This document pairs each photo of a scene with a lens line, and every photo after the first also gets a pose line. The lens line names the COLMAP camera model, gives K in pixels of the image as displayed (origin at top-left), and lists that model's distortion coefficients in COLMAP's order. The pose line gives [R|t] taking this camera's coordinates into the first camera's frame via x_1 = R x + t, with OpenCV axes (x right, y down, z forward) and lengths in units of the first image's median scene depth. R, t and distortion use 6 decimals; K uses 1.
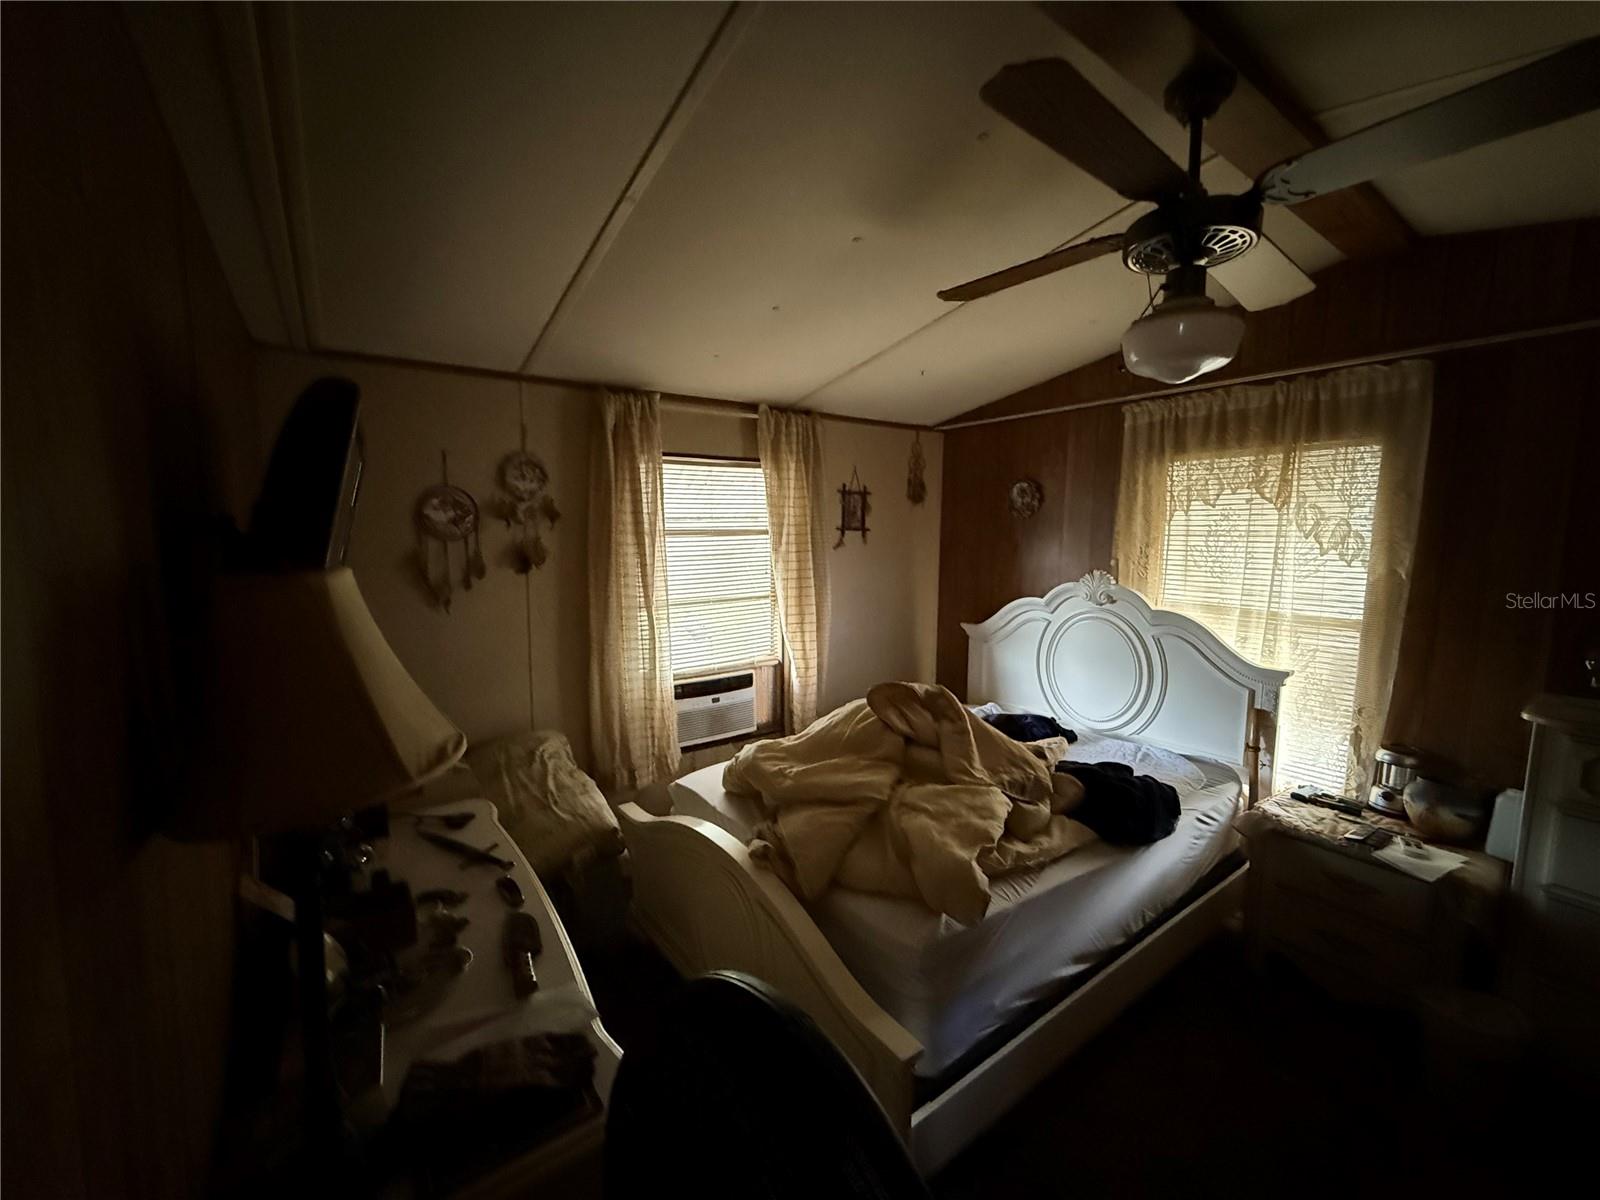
lens RADIAL K [[640.2, 0, 804.4], [0, 640.2, 595.5], [0, 0, 1]] dist [-0.000762, 0.000120]
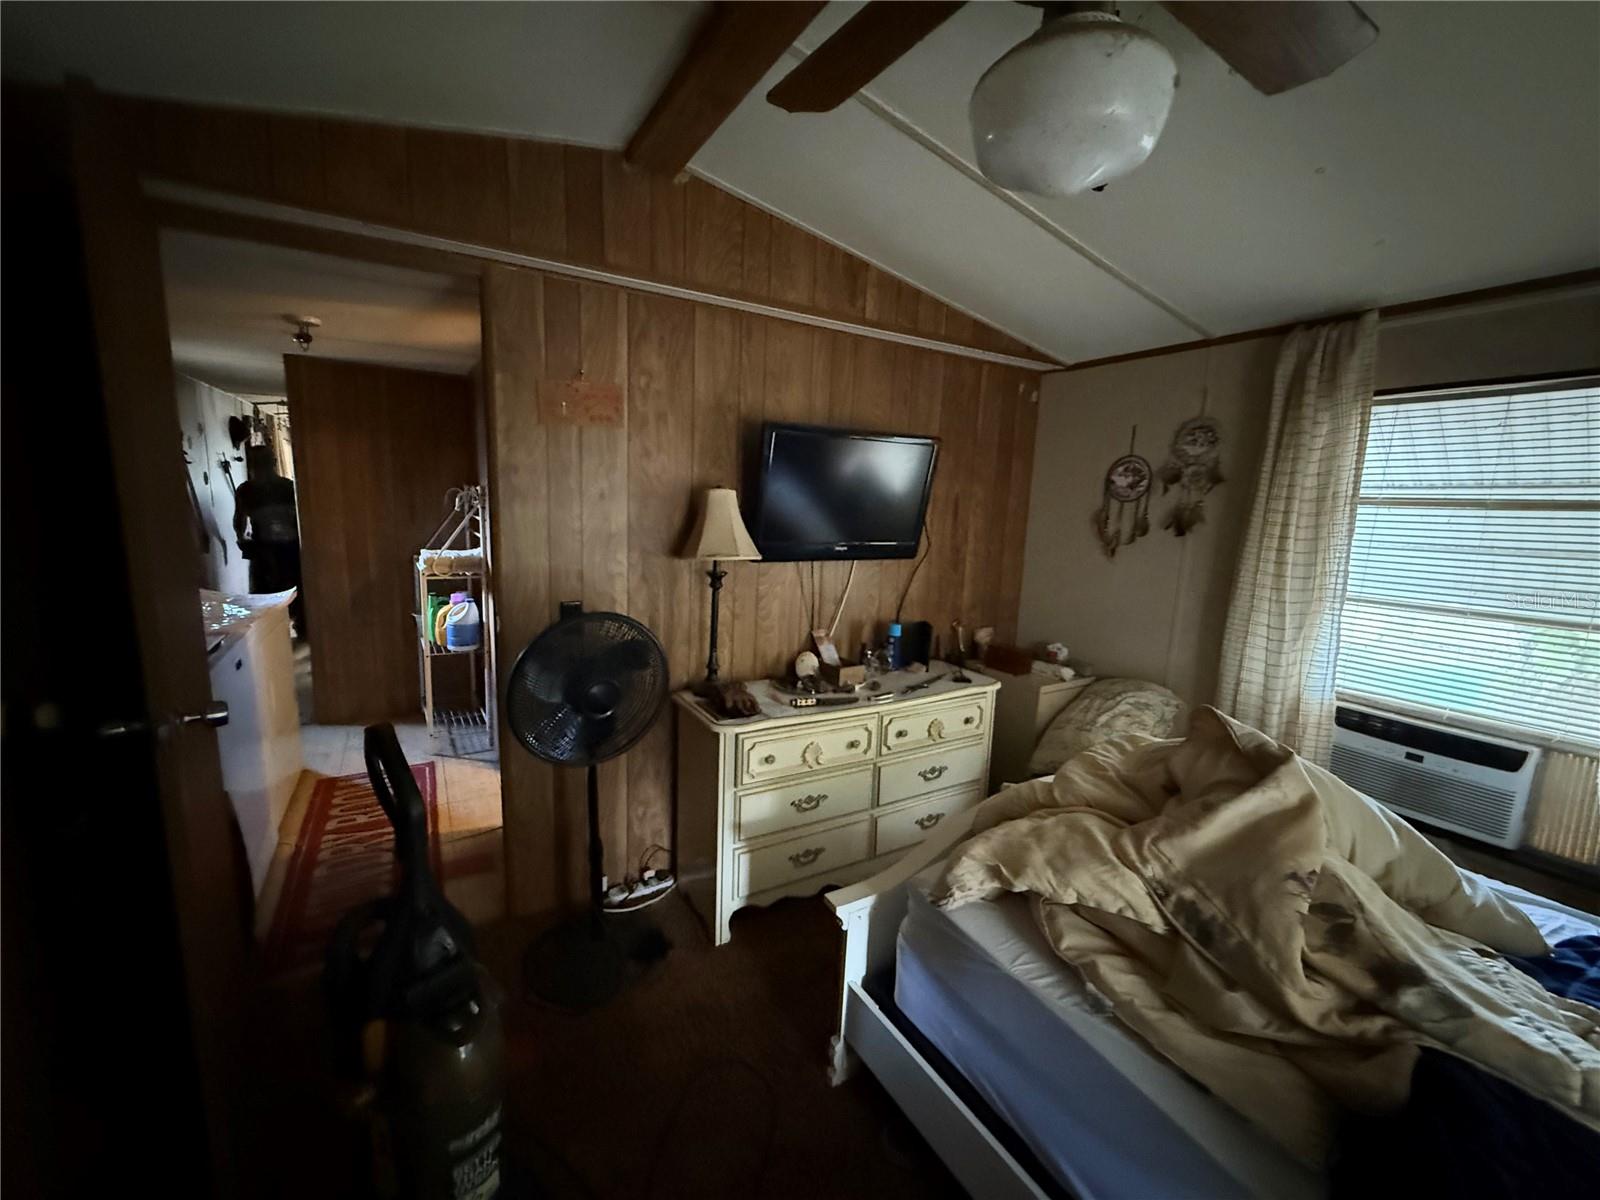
lens RADIAL K [[640.2, 0, 800.4], [0, 640.2, 603.5], [0, 0, 1]] dist [-0.000762, 0.000120]
pose [[-0.088766, 0.165866, -0.982145, 0.678165], [-0.134793, 0.974967, 0.176836, -0.029296], [0.986890, 0.148083, -0.064186, 0.487897]]
